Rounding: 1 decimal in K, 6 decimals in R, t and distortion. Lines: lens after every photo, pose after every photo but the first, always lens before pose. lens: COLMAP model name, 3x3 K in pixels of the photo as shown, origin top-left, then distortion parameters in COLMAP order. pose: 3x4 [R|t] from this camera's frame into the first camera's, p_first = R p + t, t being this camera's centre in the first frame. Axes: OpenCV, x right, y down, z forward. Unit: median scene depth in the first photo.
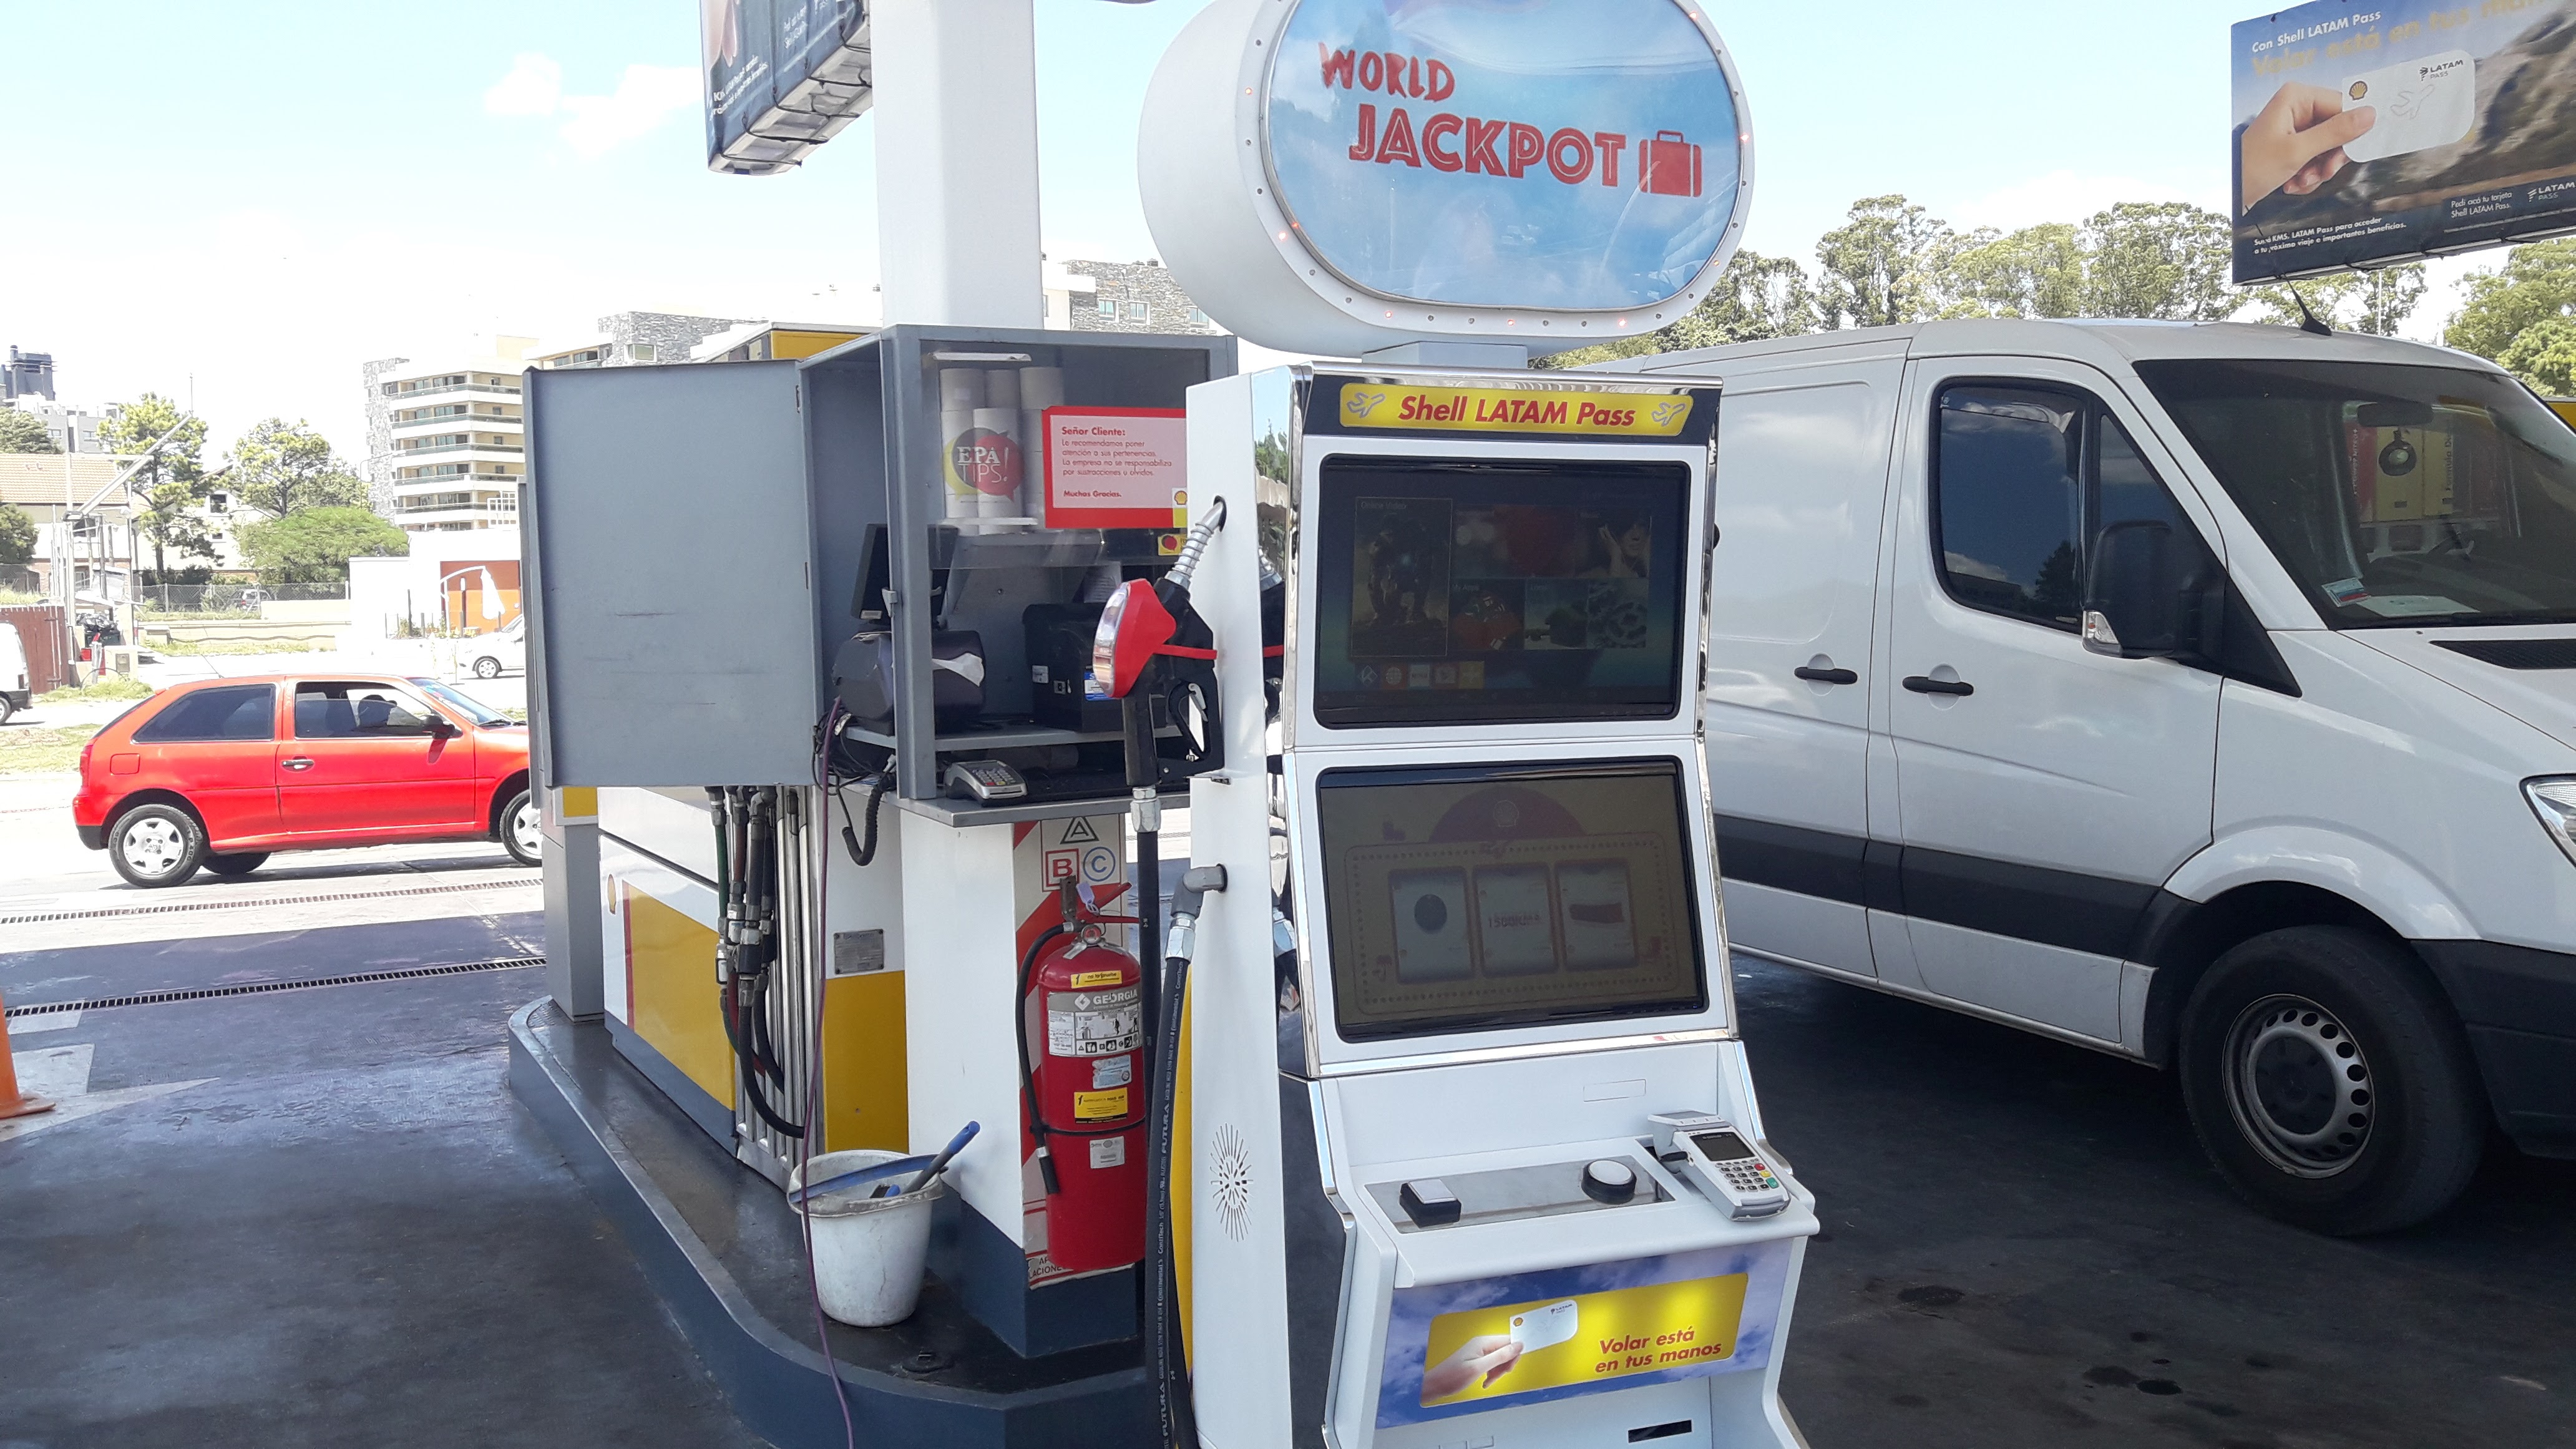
lens RADIAL K [[2113.7, 0, 1296.6], [0, 2113.7, 732.2], [0, 0, 1]] dist [-0.000173, -0.034222]
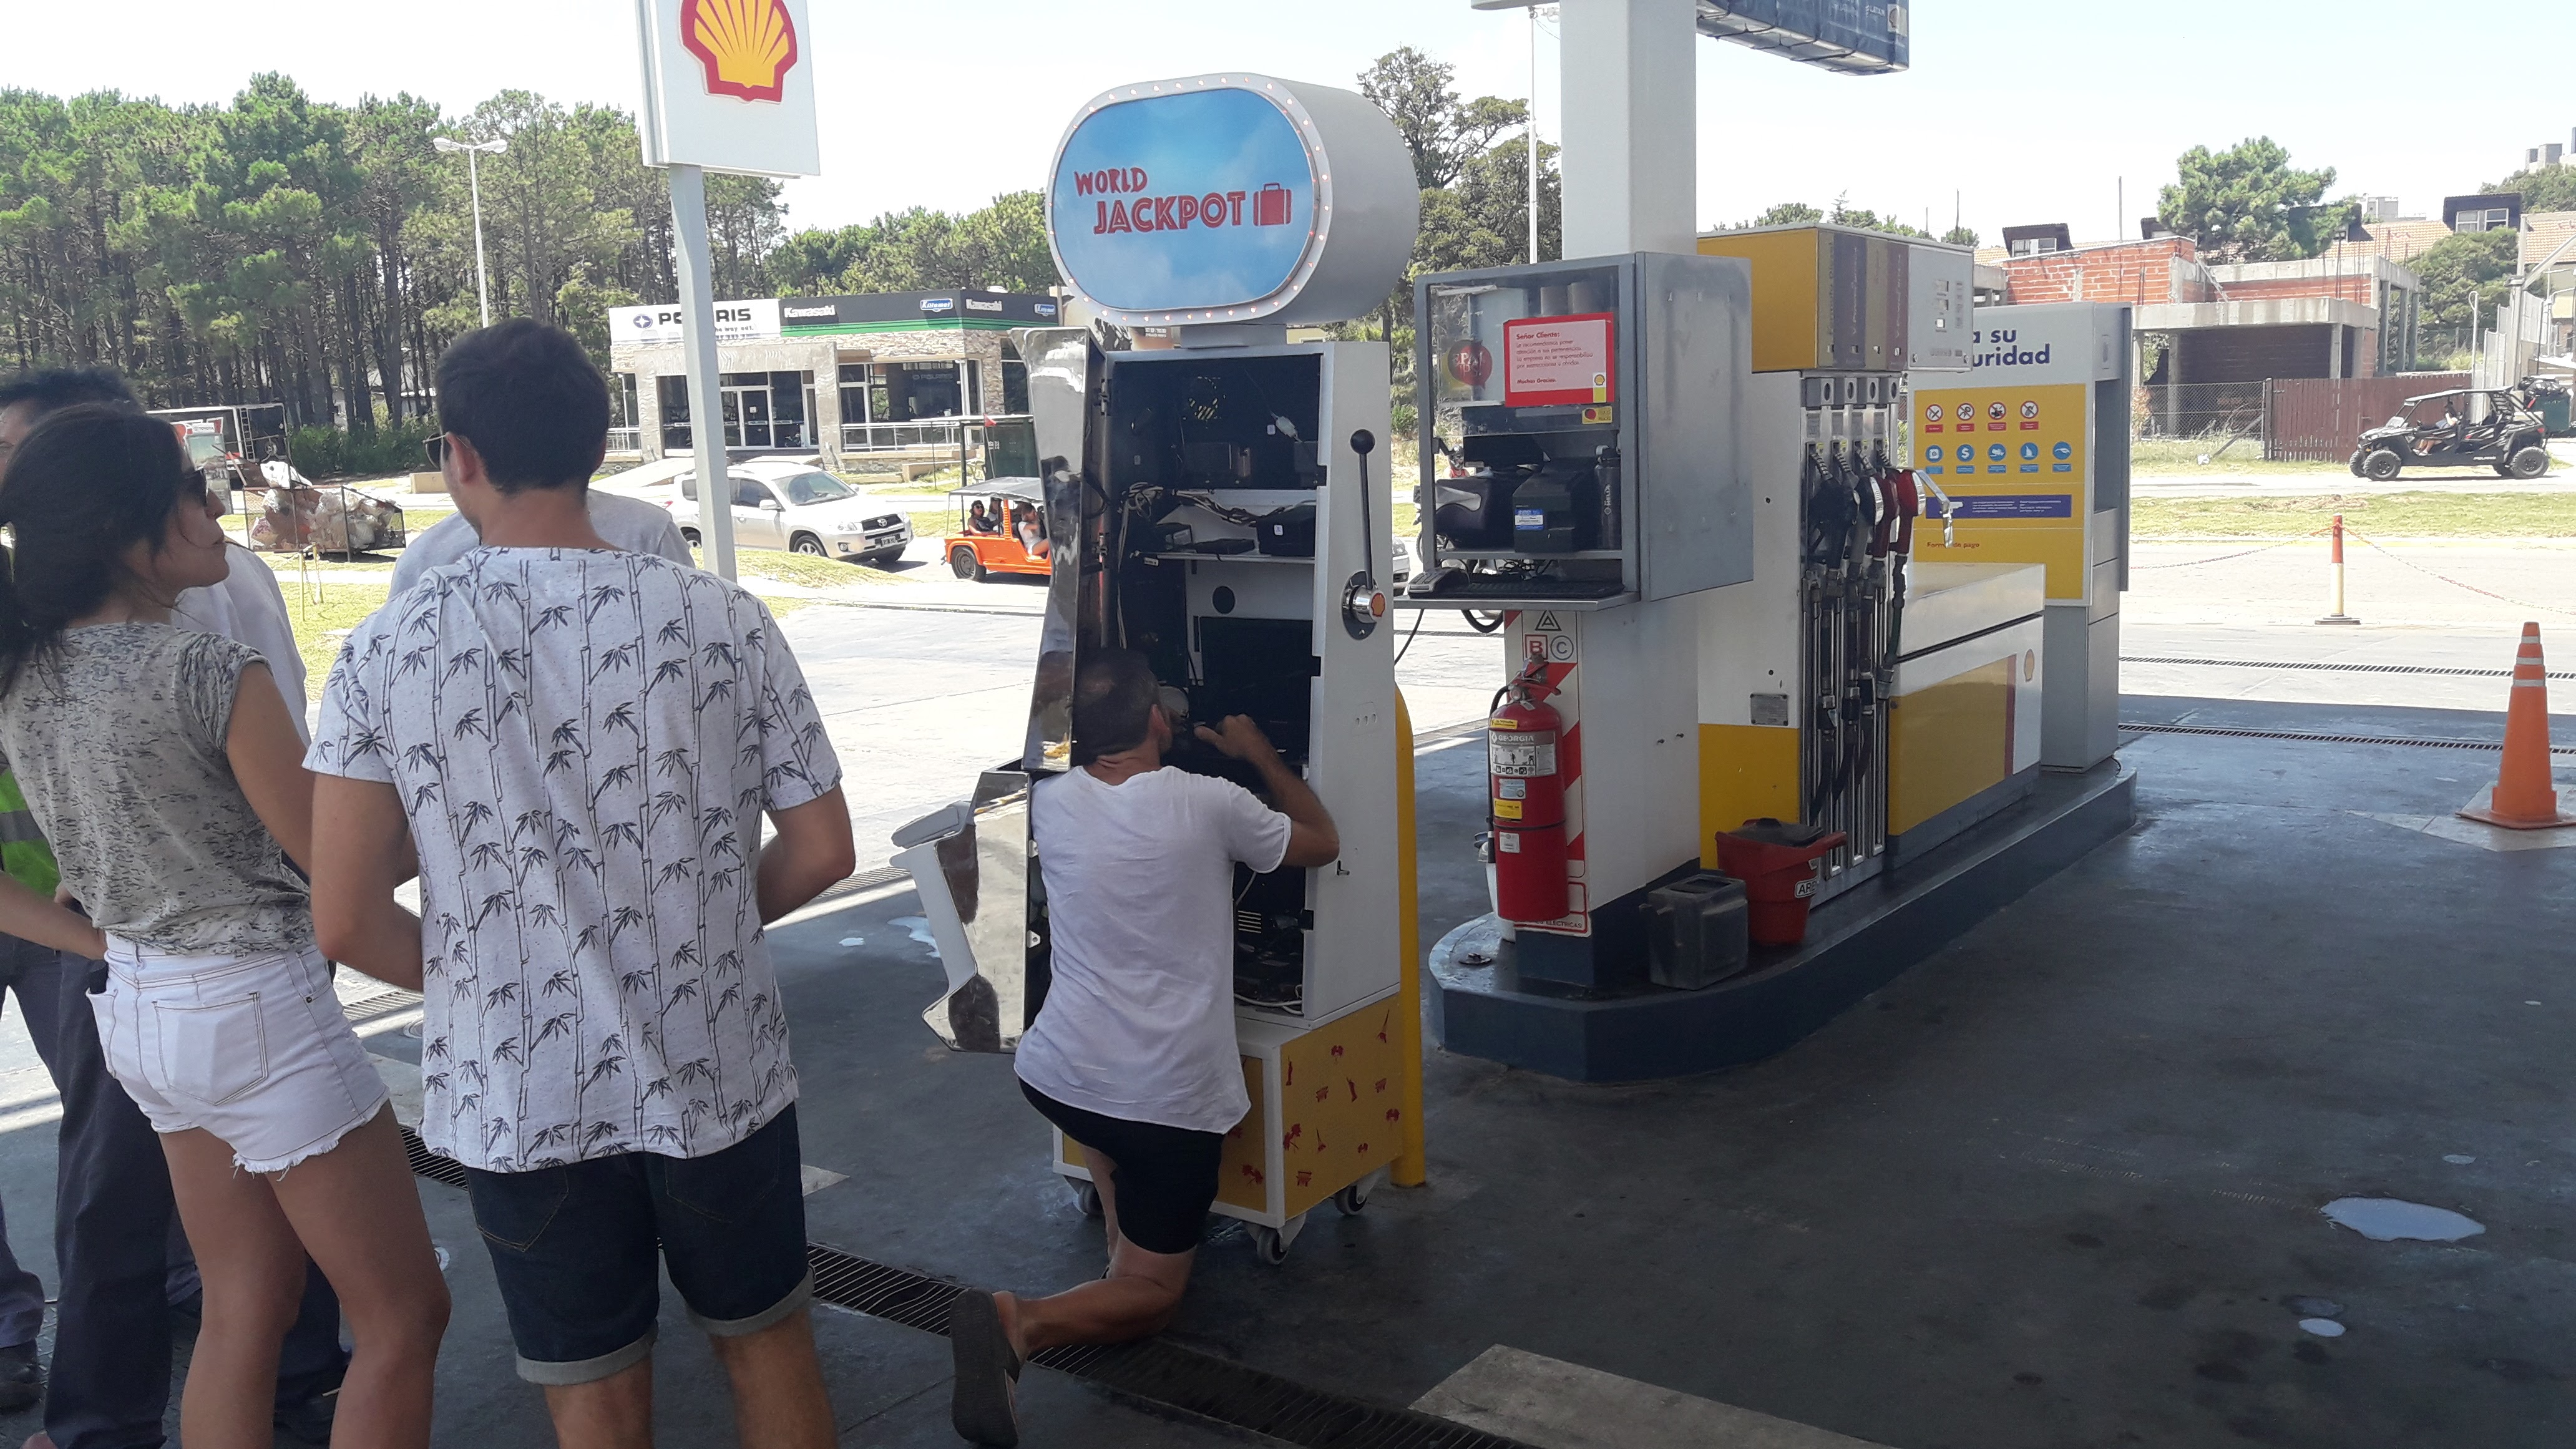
lens RADIAL K [[2113.7, 0, 1299.5], [0, 2113.7, 723.2], [0, 0, 1]] dist [-0.000173, -0.034222]
pose [[0.491946, 0.134999, -0.860096, 1.072488], [-0.040627, 0.990389, 0.132212, -0.067527], [0.869677, -0.030097, 0.492702, 0.168018]]
